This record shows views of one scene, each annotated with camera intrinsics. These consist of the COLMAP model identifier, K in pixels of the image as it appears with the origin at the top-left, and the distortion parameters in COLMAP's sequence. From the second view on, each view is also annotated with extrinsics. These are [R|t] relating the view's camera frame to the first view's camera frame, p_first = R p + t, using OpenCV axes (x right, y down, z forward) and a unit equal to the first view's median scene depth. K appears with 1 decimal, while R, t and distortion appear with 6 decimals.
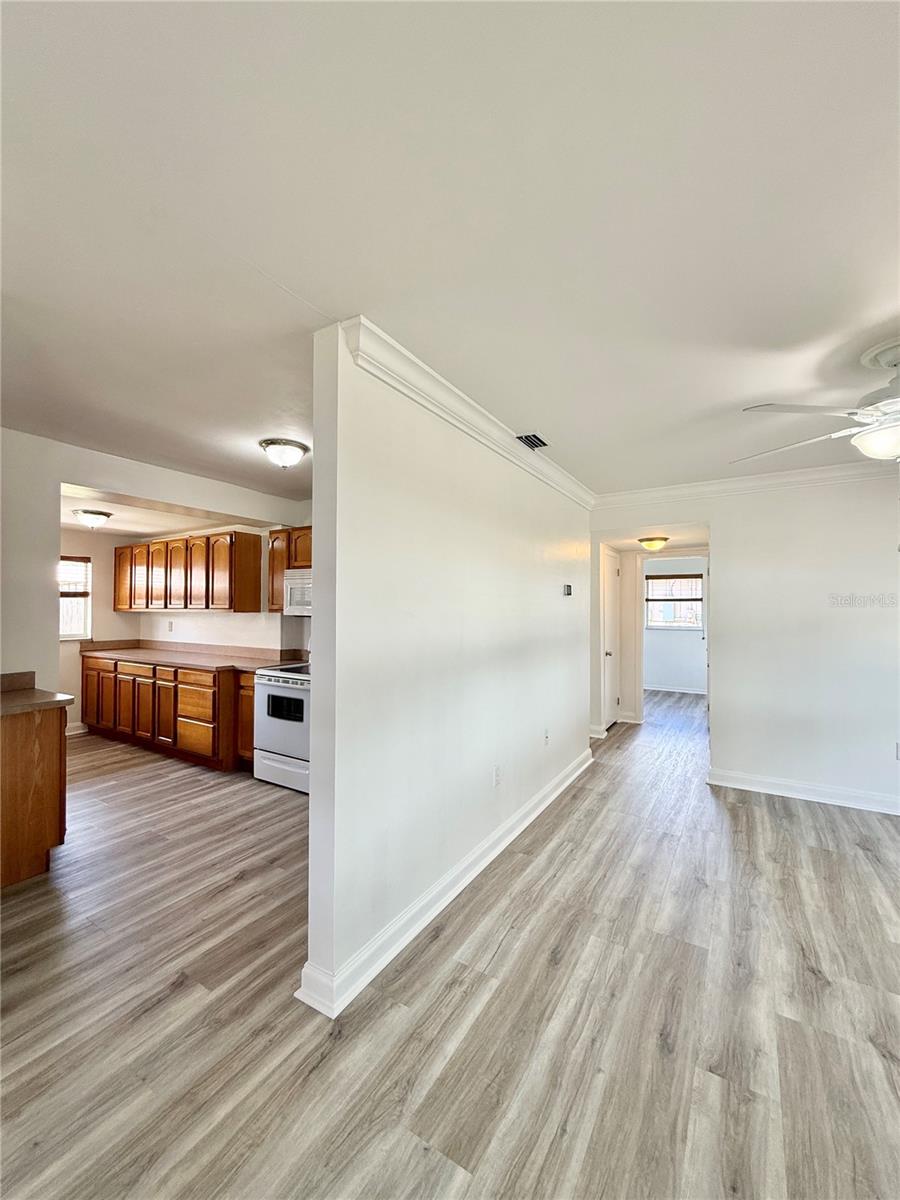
lens RADIAL K [[480.6, 0, 448.0], [0, 480.6, 601.6], [0, 0, 1]] dist [-0.001798, -0.000165]
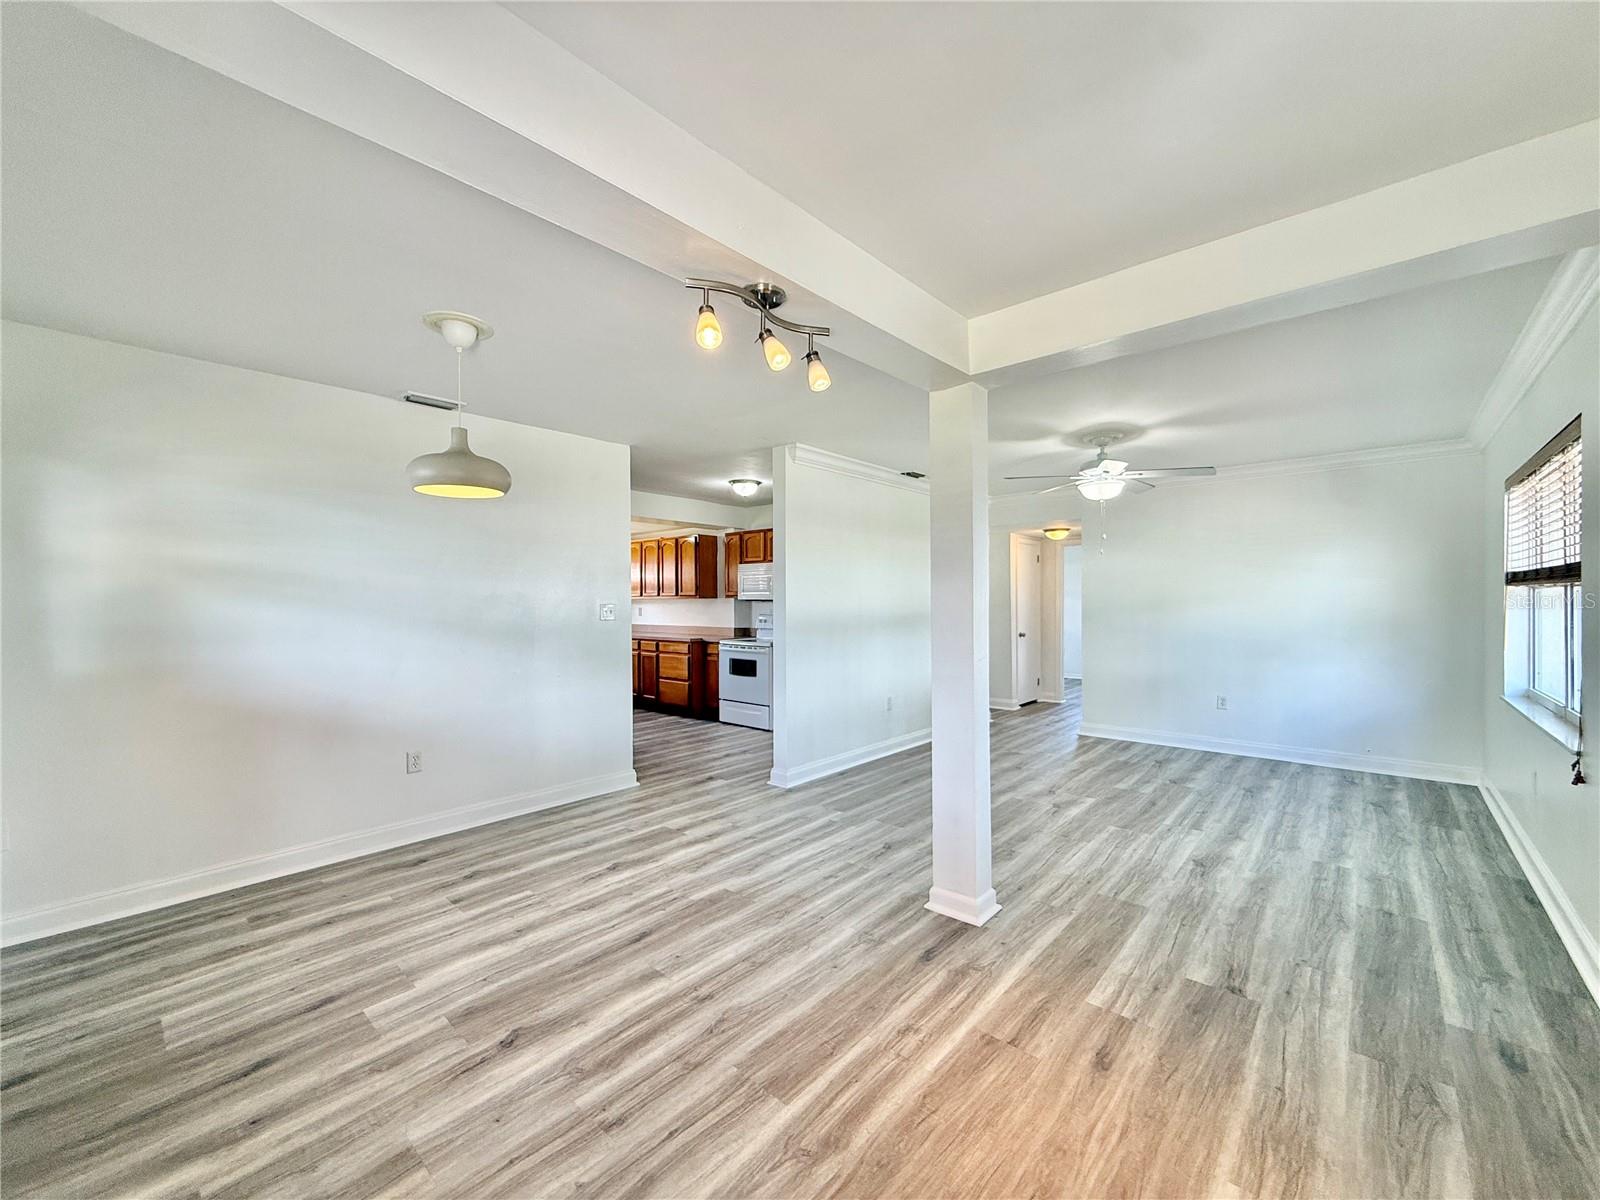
lens RADIAL K [[640.8, 0, 797.8], [0, 640.8, 594.9], [0, 0, 1]] dist [-0.001798, -0.000165]
pose [[0.984319, -0.010169, -0.176104, 0.130213], [0.010839, 0.999937, 0.002842, 0.013725], [0.176064, -0.004707, 0.984367, -0.734549]]
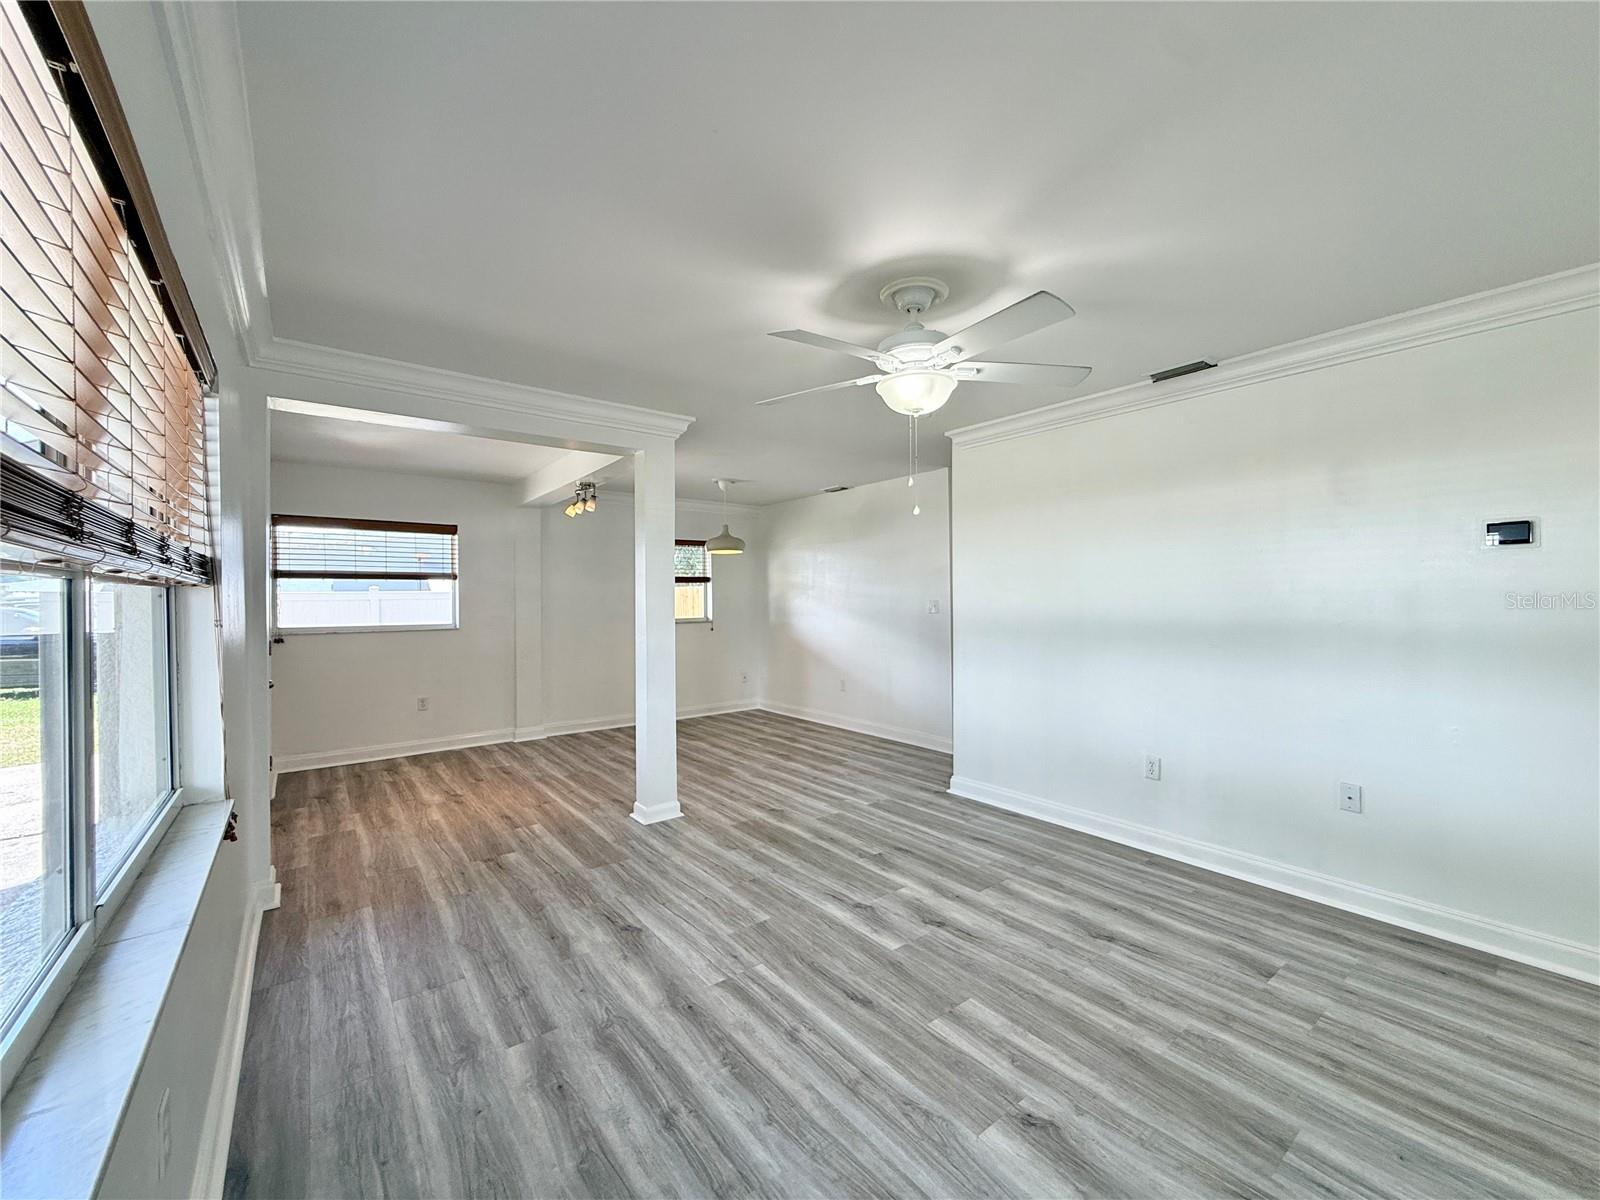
lens RADIAL K [[640.8, 0, 800.9], [0, 640.8, 600.1], [0, 0, 1]] dist [-0.001798, -0.000165]
pose [[-0.349589, 0.003221, -0.936898, 1.071702], [0.017274, 0.999846, -0.003008, 0.029847], [0.936744, -0.017236, -0.349591, 0.597340]]
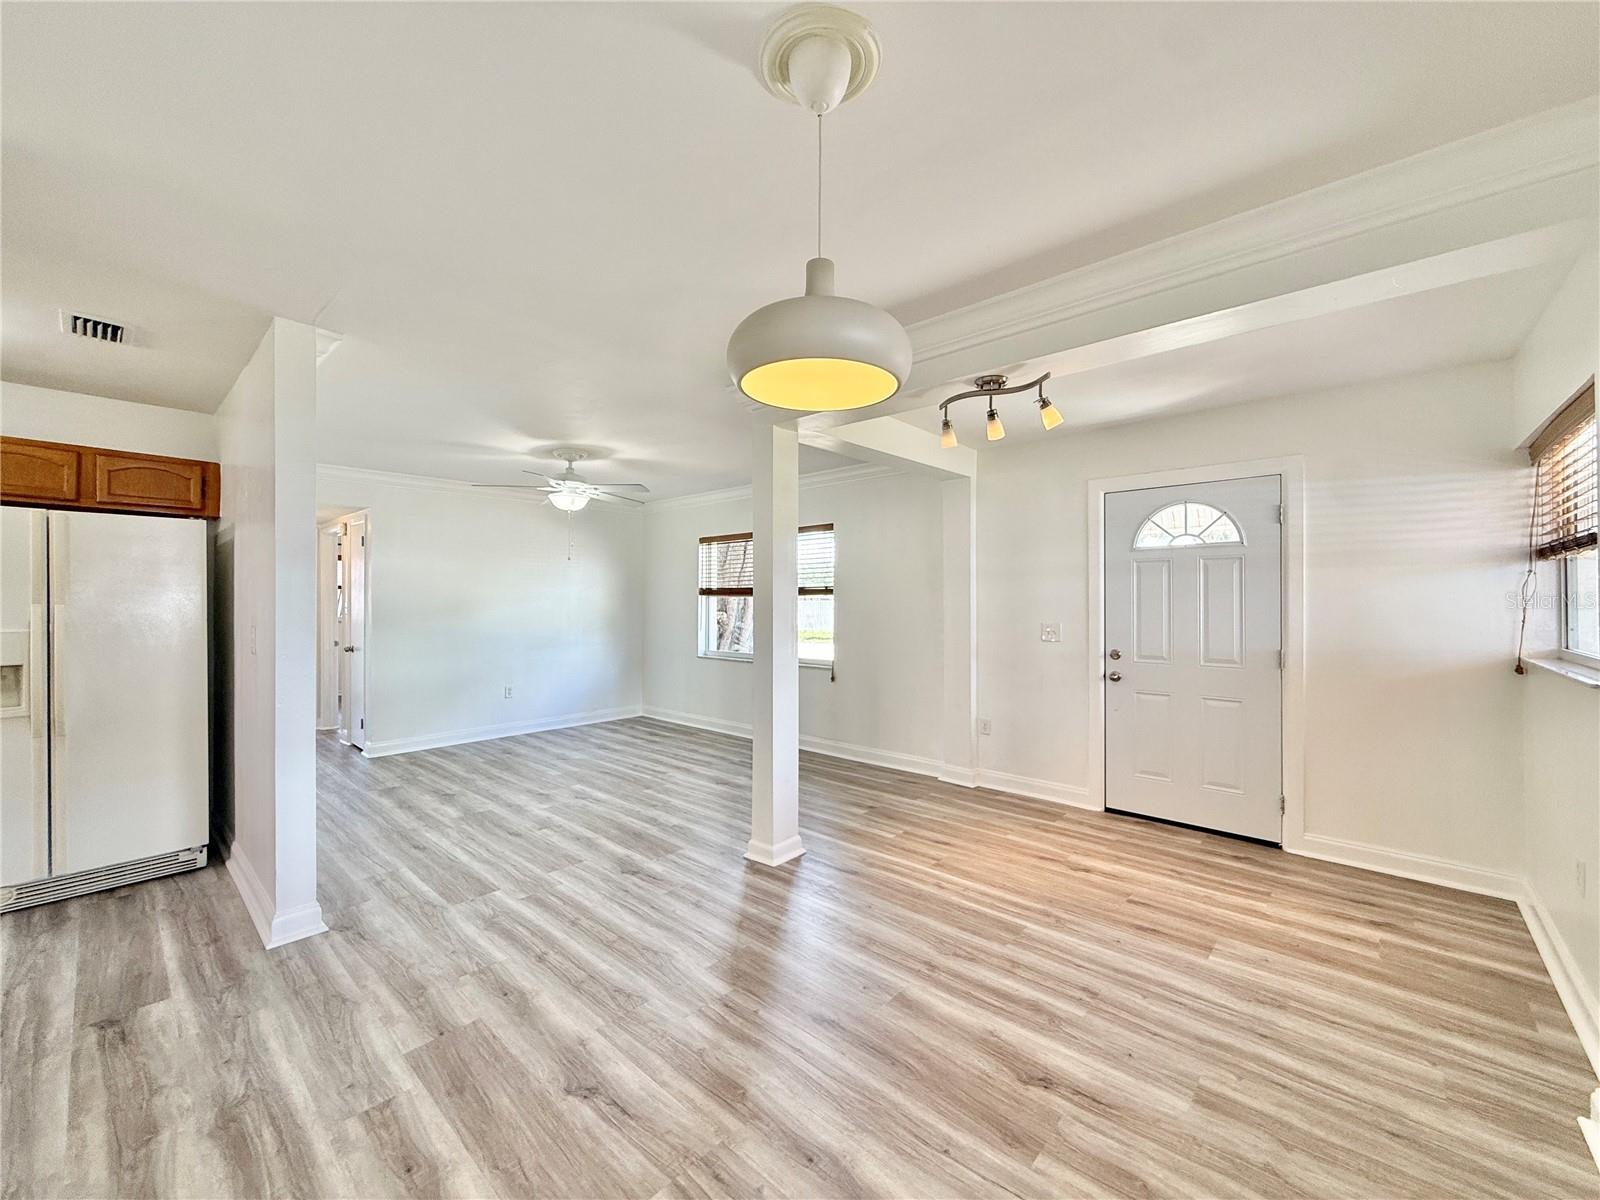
lens RADIAL K [[640.8, 0, 802.4], [0, 640.8, 602.1], [0, 0, 1]] dist [-0.001798, -0.000165]
pose [[0.177773, -0.003634, 0.984065, -0.682156], [-0.013178, 0.999895, 0.006073, 0.017208], [-0.983983, -0.014047, 0.177706, -0.178987]]
